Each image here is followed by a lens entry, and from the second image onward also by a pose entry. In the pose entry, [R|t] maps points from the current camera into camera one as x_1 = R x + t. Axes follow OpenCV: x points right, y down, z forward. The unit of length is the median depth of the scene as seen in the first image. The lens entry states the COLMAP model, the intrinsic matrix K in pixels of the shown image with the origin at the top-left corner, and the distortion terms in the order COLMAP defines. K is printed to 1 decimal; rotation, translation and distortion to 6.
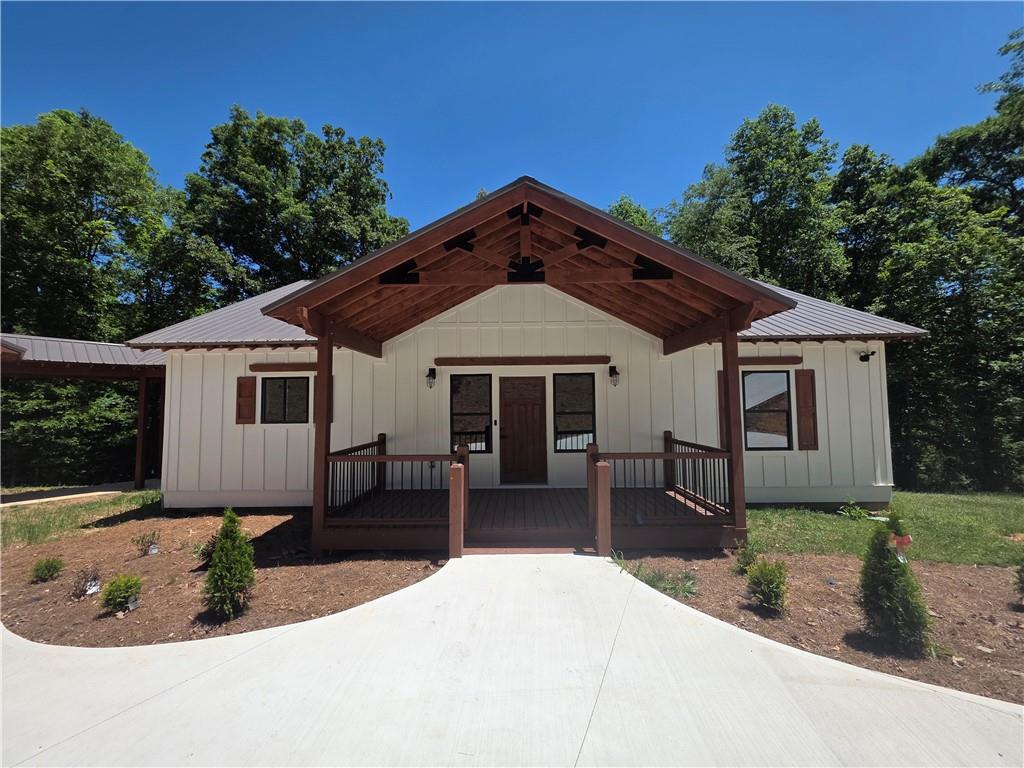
lens RADIAL K [[407.4, 0, 506.5], [0, 407.4, 378.5], [0, 0, 1]] dist [0.004578, -0.000799]
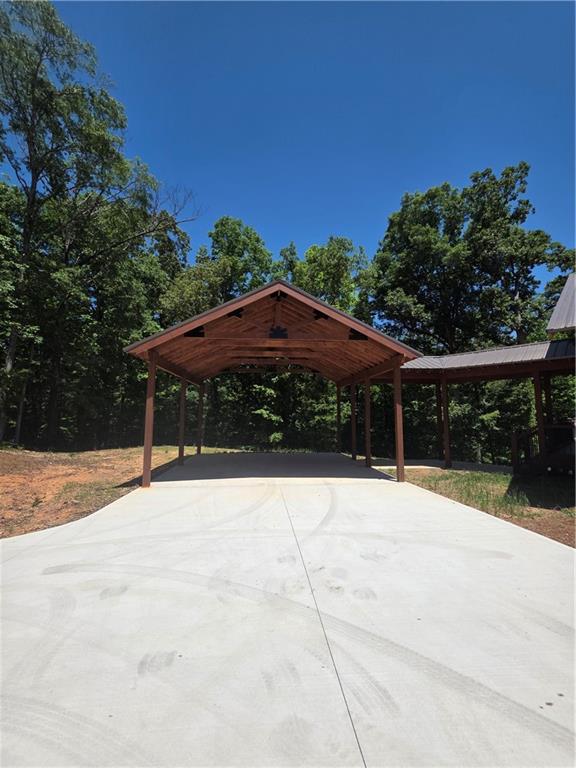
lens RADIAL K [[305.6, 0, 286.0], [0, 305.6, 381.7], [0, 0, 1]] dist [0.004578, -0.000799]
pose [[0.681445, -0.063072, -0.729147, -0.213676], [0.036490, 0.997969, -0.052223, 0.014552], [0.730959, 0.008981, 0.682362, -0.005721]]
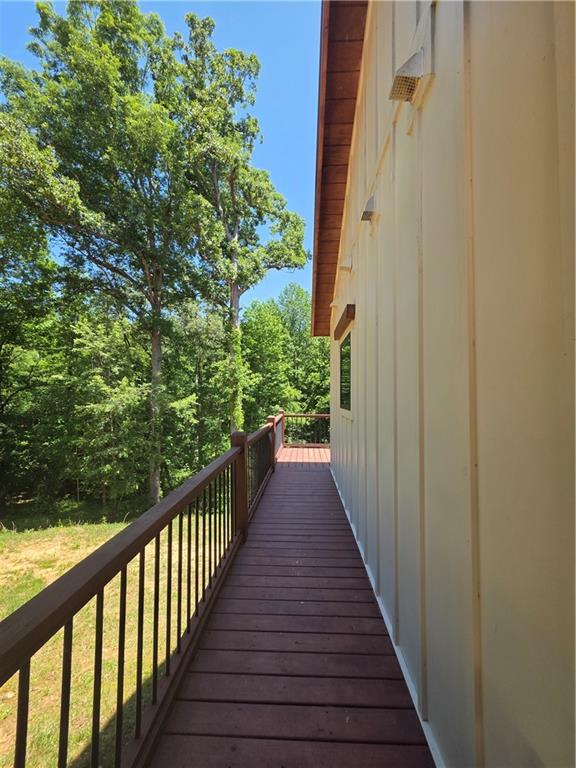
lens RADIAL K [[305.6, 0, 286.3], [0, 305.6, 385.4], [0, 0, 1]] dist [0.004578, -0.000799]
pose [[0.998706, 0.015473, -0.048446, -0.245364], [-0.013890, 0.999364, 0.032844, 0.034204], [0.048924, -0.032128, 0.998286, 0.458779]]
